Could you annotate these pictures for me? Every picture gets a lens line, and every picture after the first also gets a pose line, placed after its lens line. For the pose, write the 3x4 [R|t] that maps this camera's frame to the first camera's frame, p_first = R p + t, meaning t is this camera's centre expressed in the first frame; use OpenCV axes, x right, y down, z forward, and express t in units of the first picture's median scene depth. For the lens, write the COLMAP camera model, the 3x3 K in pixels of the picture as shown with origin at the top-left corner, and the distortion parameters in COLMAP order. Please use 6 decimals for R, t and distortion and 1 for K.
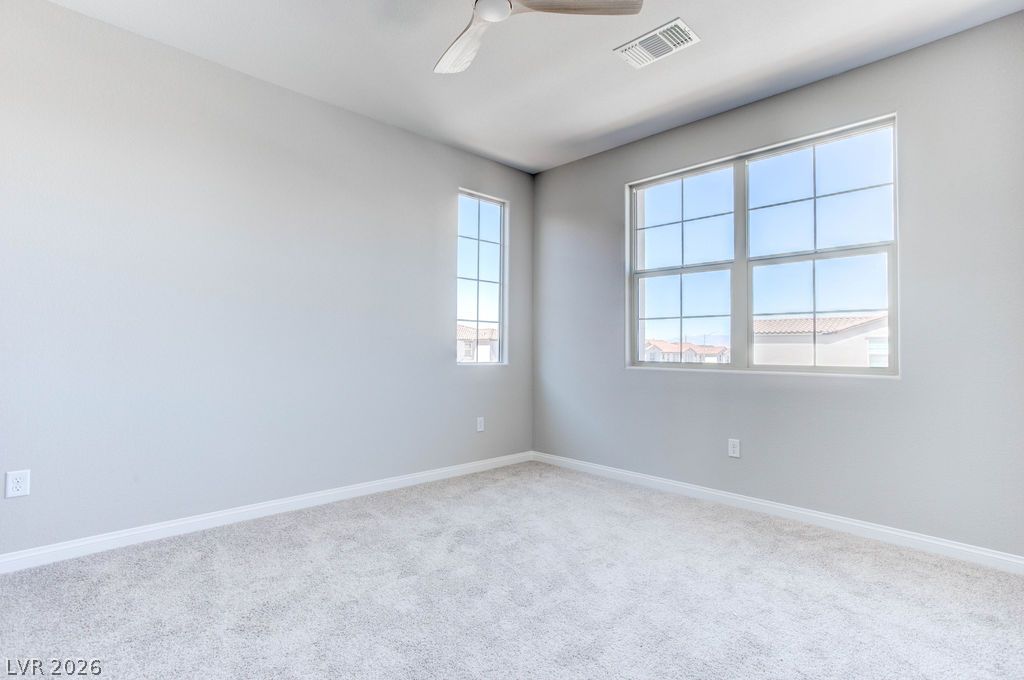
lens RADIAL K [[499.6, 0, 514.1], [0, 499.6, 346.3], [0, 0, 1]] dist [-0.049628, 0.034015]
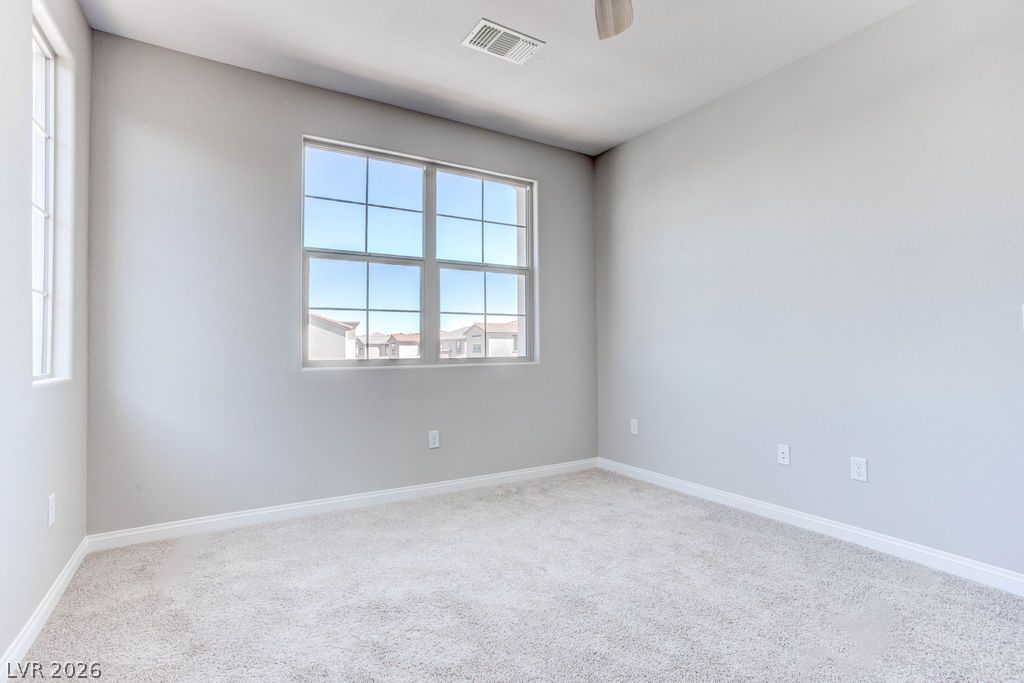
lens RADIAL K [[501.0, 0, 531.3], [0, 501.0, 330.7], [0, 0, 1]] dist [-0.013255, -0.000125]
pose [[0.205715, 0.013749, 0.978515, -0.585561], [0.002774, 0.999889, -0.014632, -0.007662], [-0.978608, 0.005725, 0.205654, 0.616711]]
